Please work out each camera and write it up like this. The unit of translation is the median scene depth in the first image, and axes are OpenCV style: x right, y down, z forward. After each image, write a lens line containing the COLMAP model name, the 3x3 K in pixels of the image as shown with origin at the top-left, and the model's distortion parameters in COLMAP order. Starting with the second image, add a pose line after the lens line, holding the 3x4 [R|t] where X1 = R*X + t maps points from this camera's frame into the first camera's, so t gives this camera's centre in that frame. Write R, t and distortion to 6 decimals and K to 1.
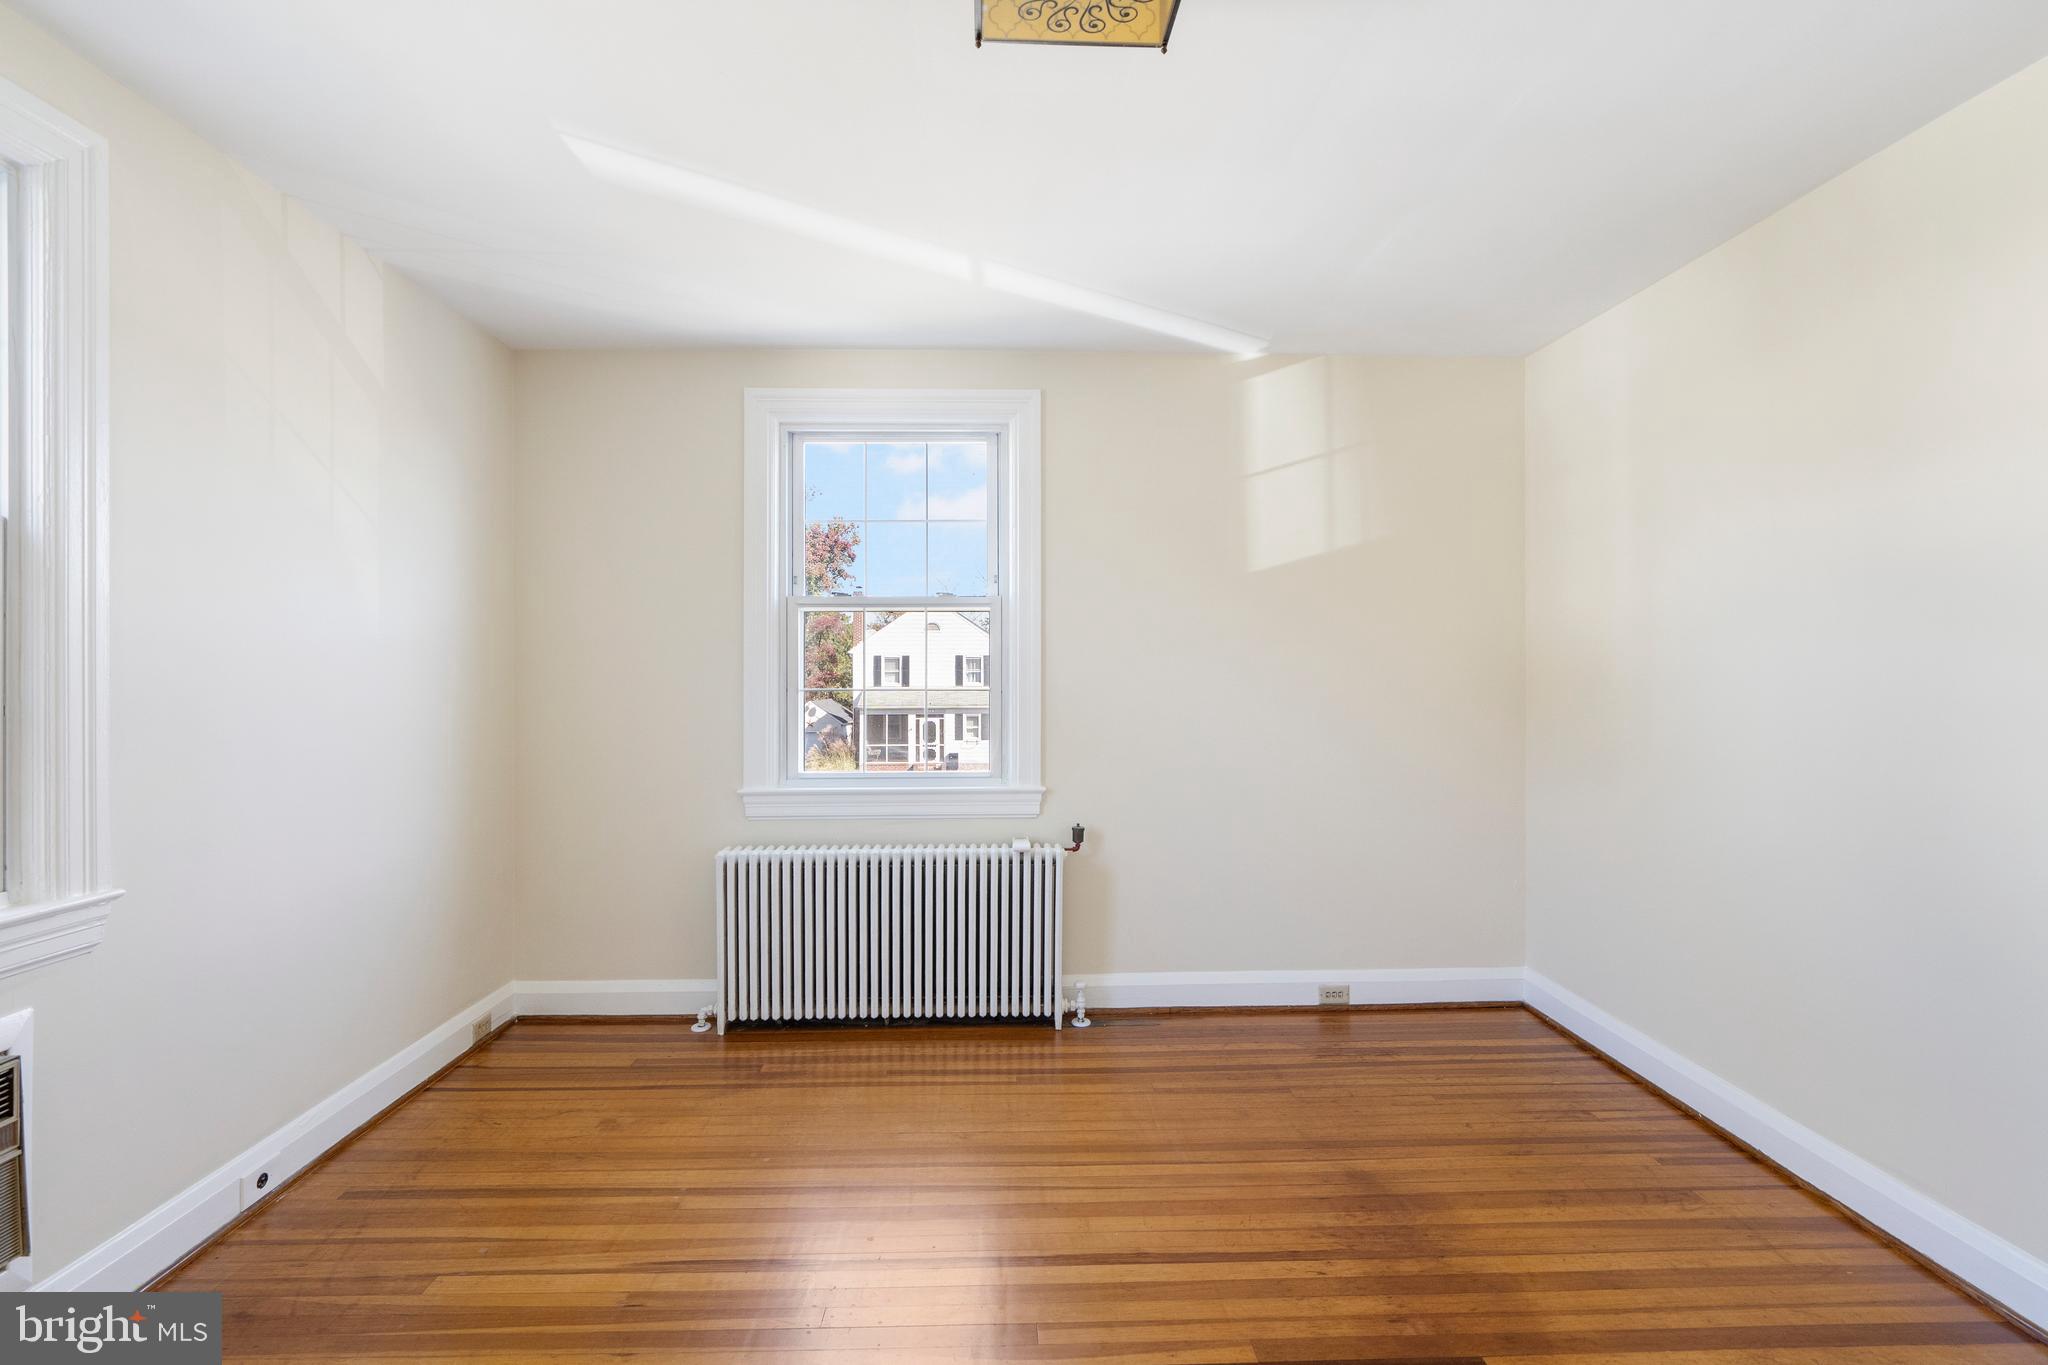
lens RADIAL K [[964.9, 0, 1032.7], [0, 964.9, 675.0], [0, 0, 1]] dist [-0.005337, 0.002412]
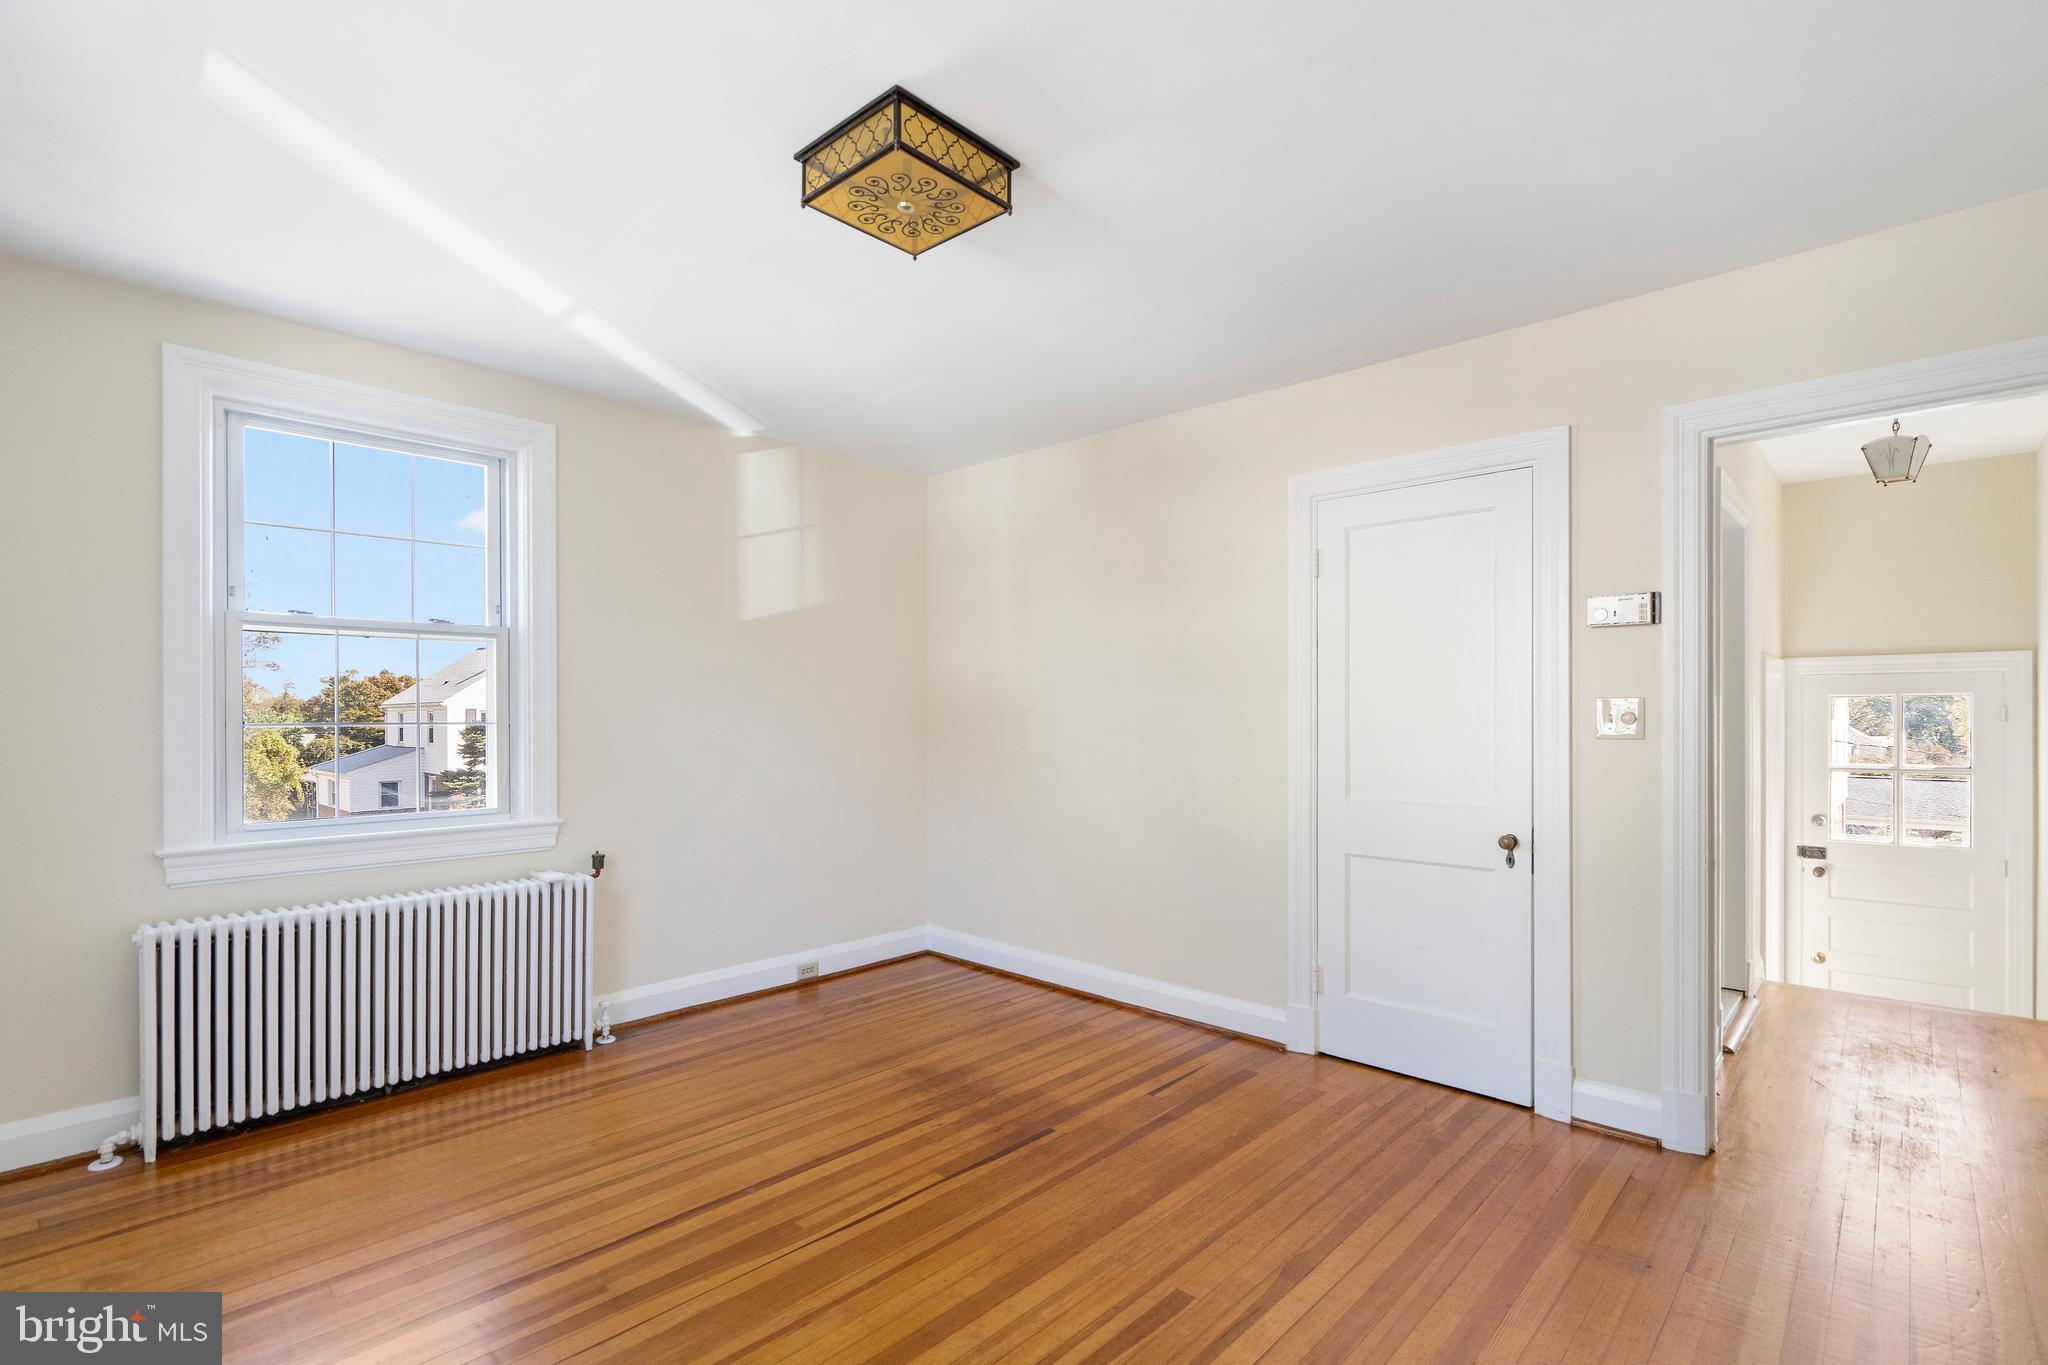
lens RADIAL K [[964.9, 0, 1019.2], [0, 964.9, 722.3], [0, 0, 1]] dist [-0.005337, 0.002412]
pose [[0.705334, -0.003570, 0.708866, -0.402198], [-0.003622, 0.999956, 0.008640, 0.004390], [-0.708866, -0.008662, 0.705290, -0.060212]]
